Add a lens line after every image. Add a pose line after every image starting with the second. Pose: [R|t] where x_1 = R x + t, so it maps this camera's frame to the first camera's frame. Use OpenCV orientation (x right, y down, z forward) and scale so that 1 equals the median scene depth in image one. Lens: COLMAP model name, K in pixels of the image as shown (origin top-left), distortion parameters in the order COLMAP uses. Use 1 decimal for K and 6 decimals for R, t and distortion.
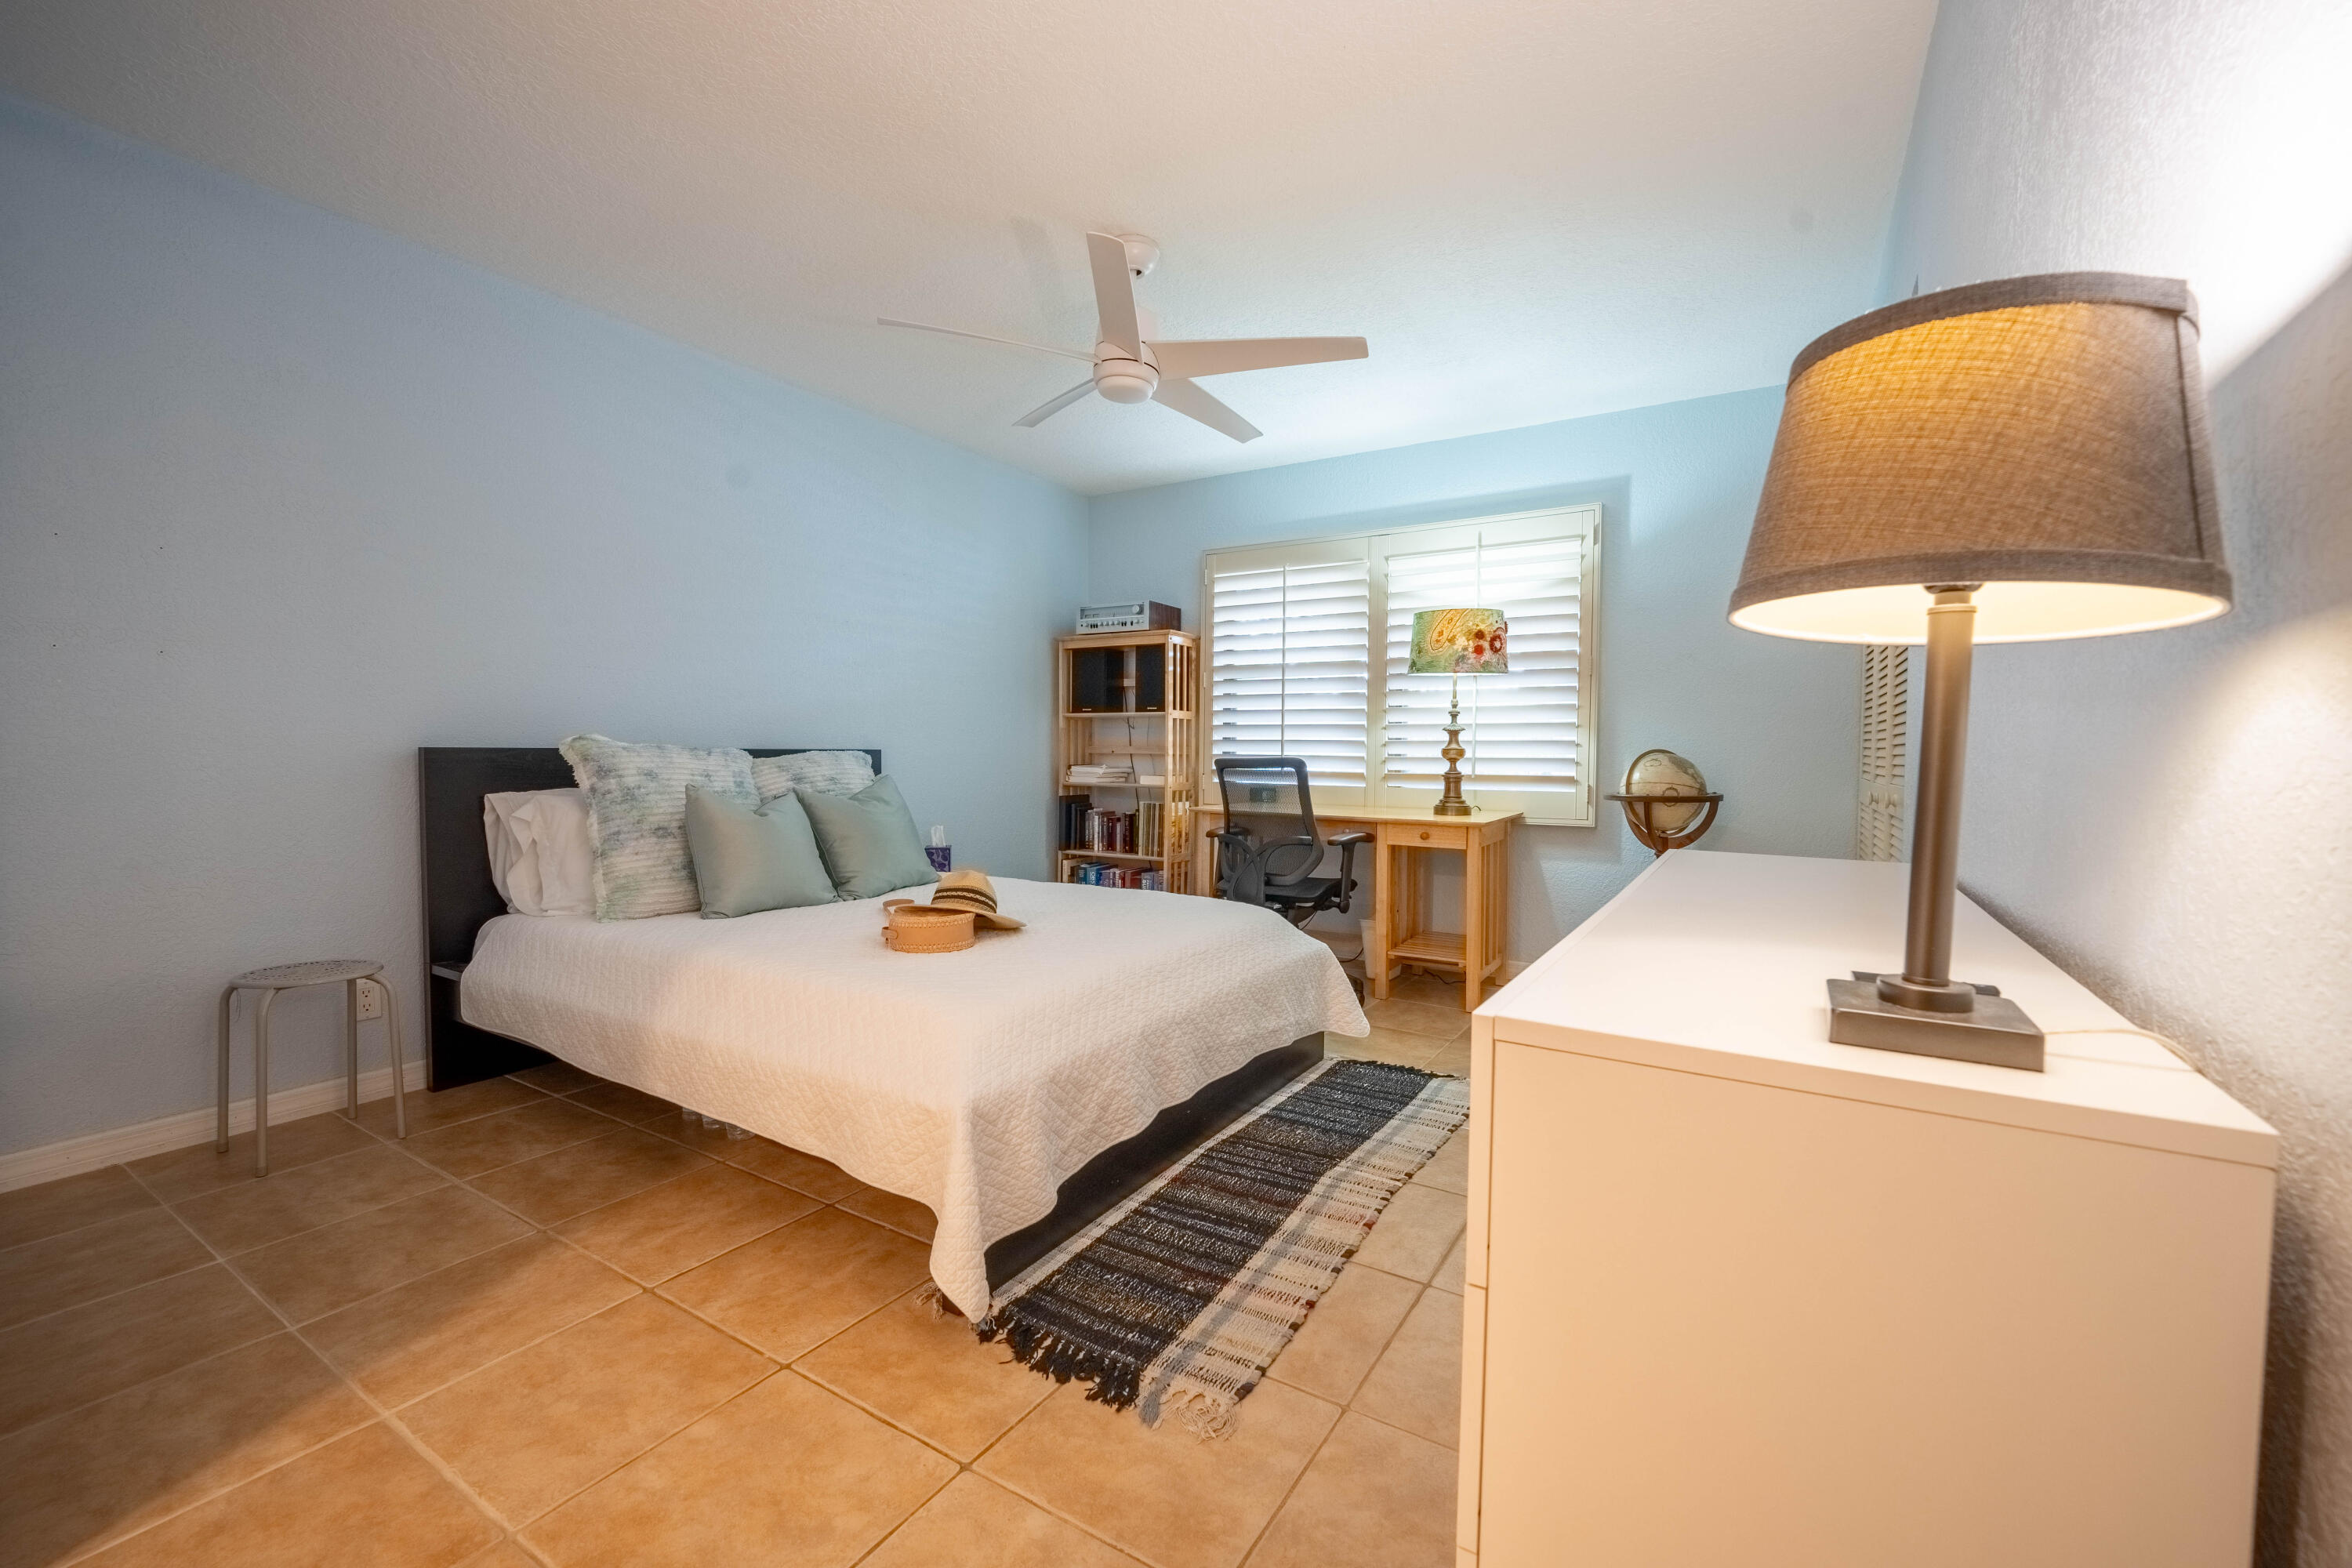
lens RADIAL K [[947.7, 0, 1188.5], [0, 947.7, 775.4], [0, 0, 1]] dist [-0.010928, -0.000940]
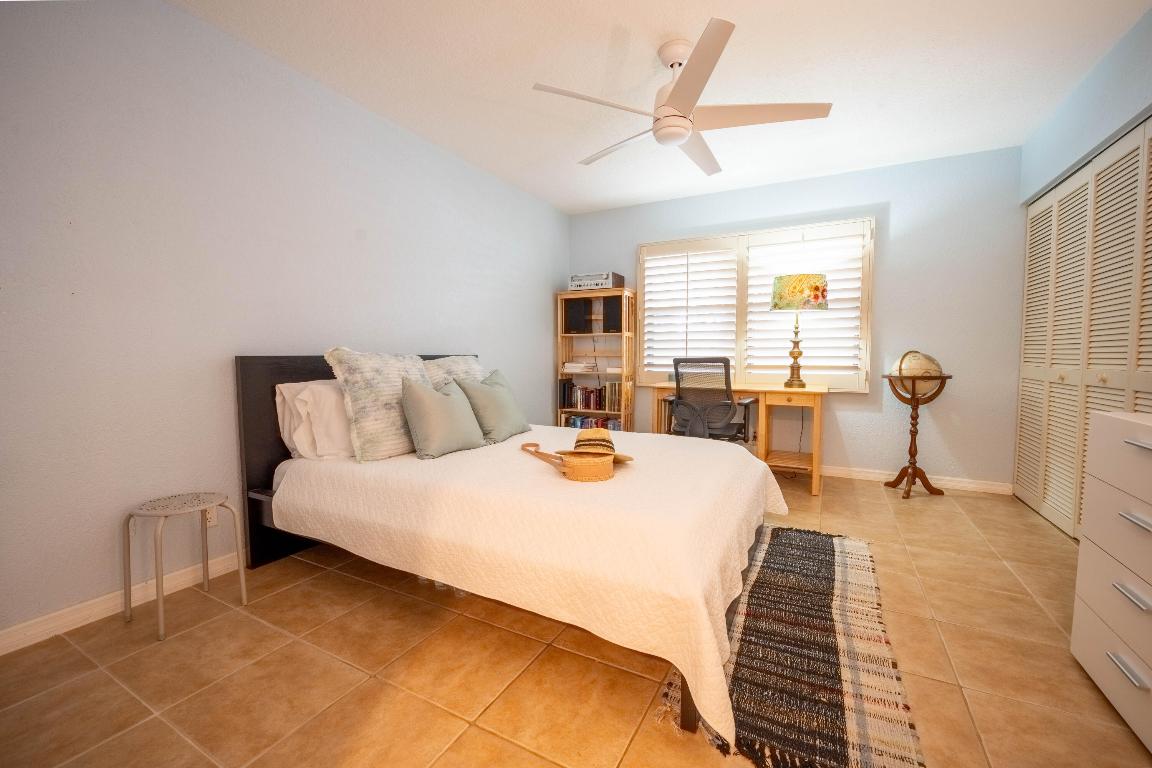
lens RADIAL K [[464.2, 0, 574.0], [0, 464.2, 381.2], [0, 0, 1]] dist [-0.010928, -0.000940]
pose [[0.998216, -0.012301, 0.058417, -0.286343], [0.010463, 0.999444, 0.031651, -0.005309], [-0.058774, -0.030983, 0.997790, 0.183802]]
